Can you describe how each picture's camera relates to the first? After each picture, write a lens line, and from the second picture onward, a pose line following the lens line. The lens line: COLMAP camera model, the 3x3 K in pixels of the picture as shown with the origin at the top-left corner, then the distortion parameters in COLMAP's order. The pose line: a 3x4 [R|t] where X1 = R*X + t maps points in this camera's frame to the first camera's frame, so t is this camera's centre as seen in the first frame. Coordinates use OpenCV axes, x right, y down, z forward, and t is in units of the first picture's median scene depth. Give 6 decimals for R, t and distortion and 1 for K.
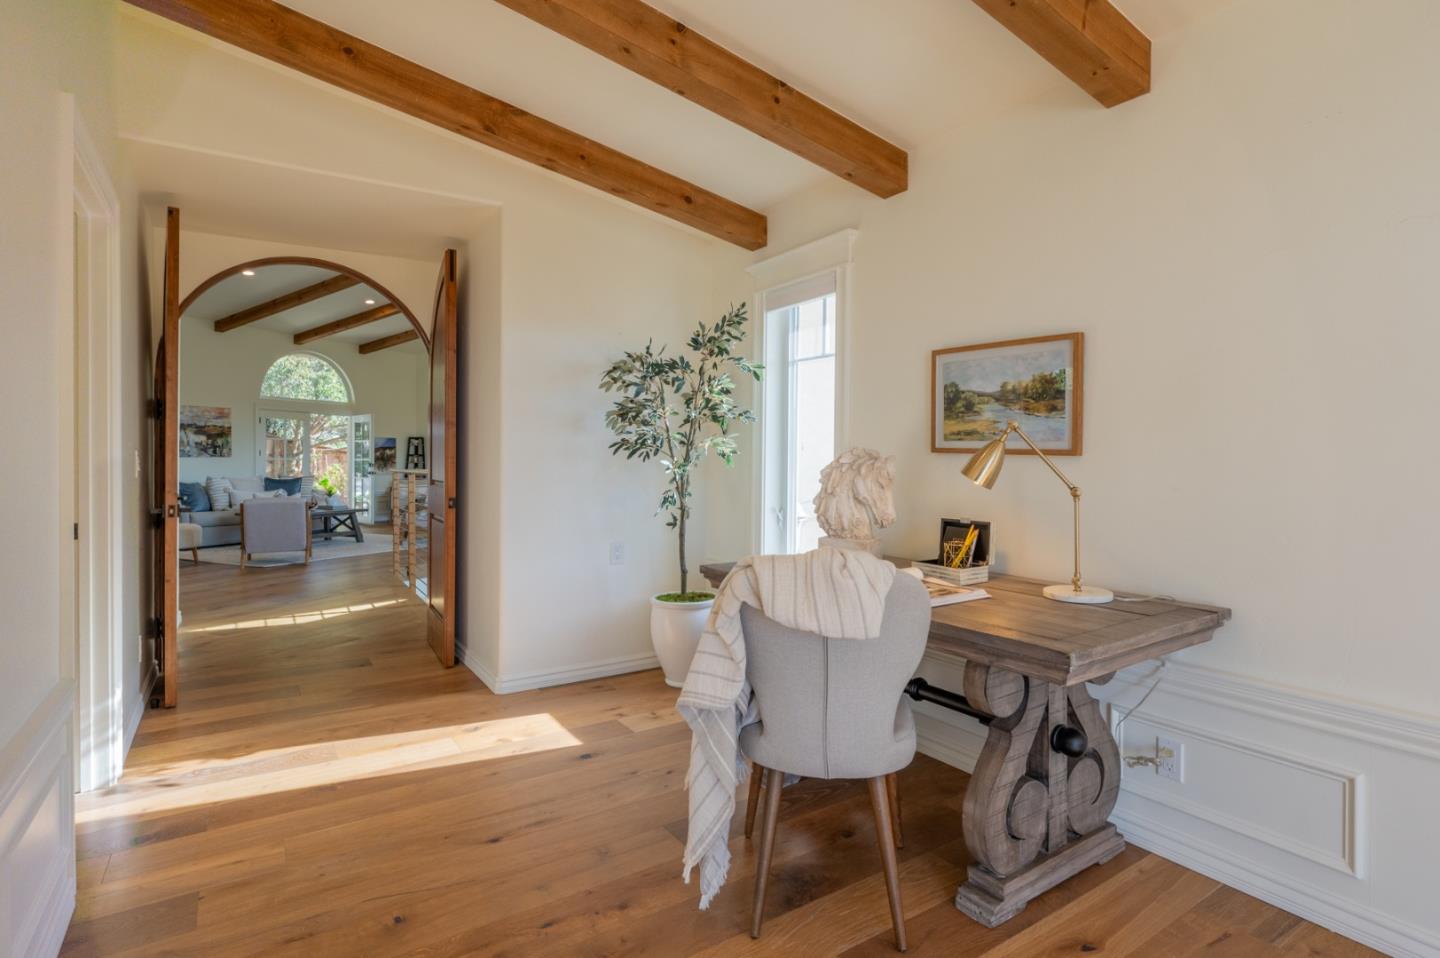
lens RADIAL K [[722.7, 0, 723.2], [0, 722.7, 463.8], [0, 0, 1]] dist [0.001541, -0.000057]
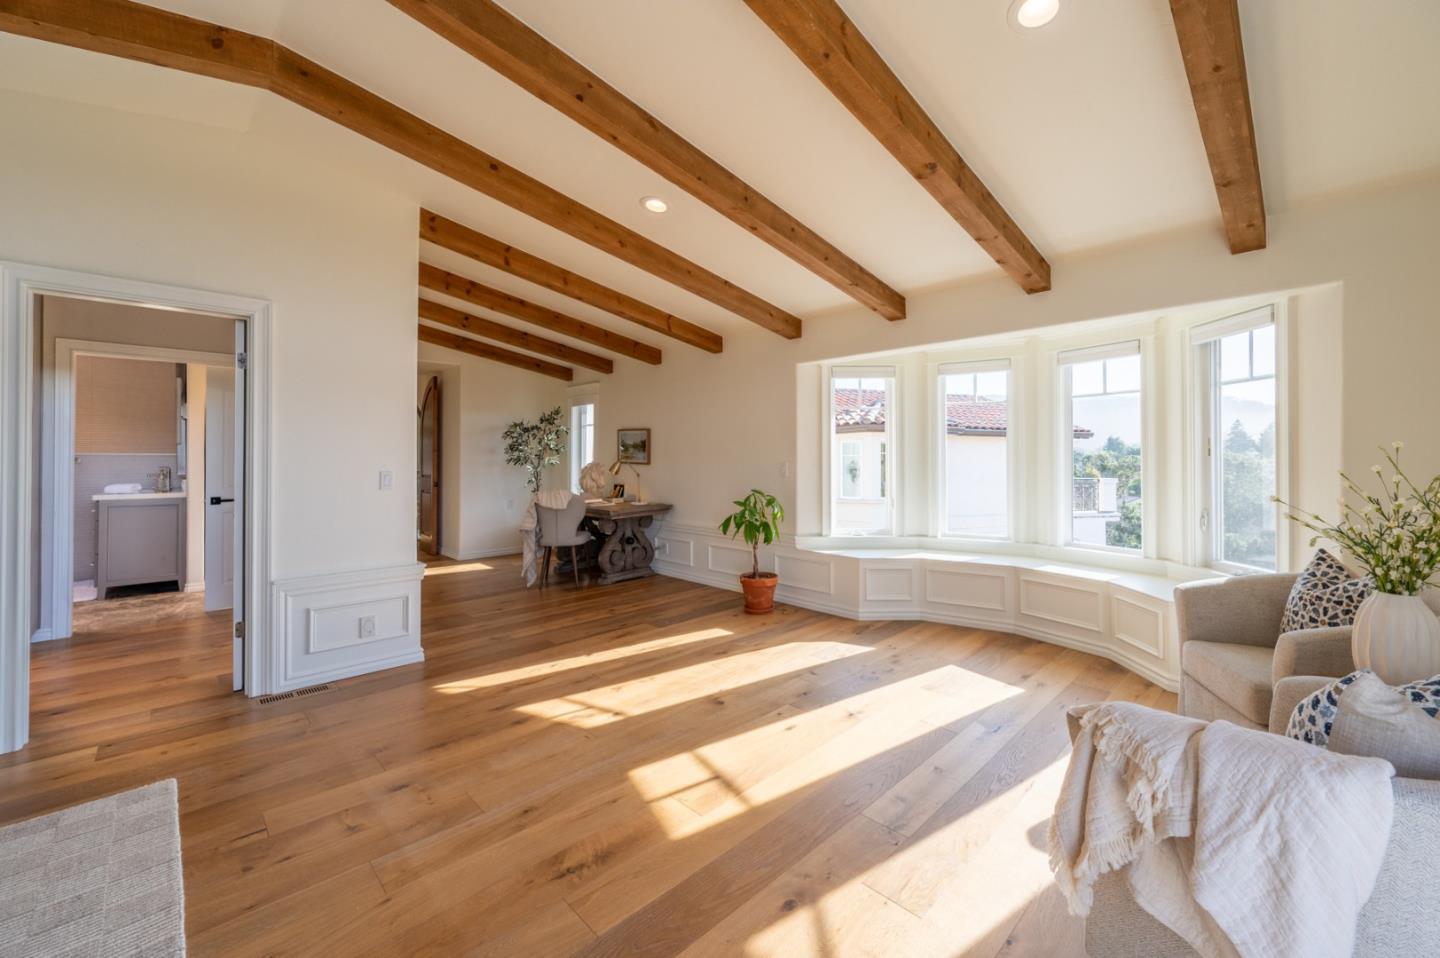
lens RADIAL K [[539.4, 0, 722.0], [0, 539.4, 458.3], [0, 0, 1]] dist [-0.000646, -0.000045]
pose [[0.980272, -0.004724, 0.197599, 0.282022], [0.006759, 0.999931, -0.009625, -0.012083], [-0.197540, 0.010771, 0.980236, -1.341973]]
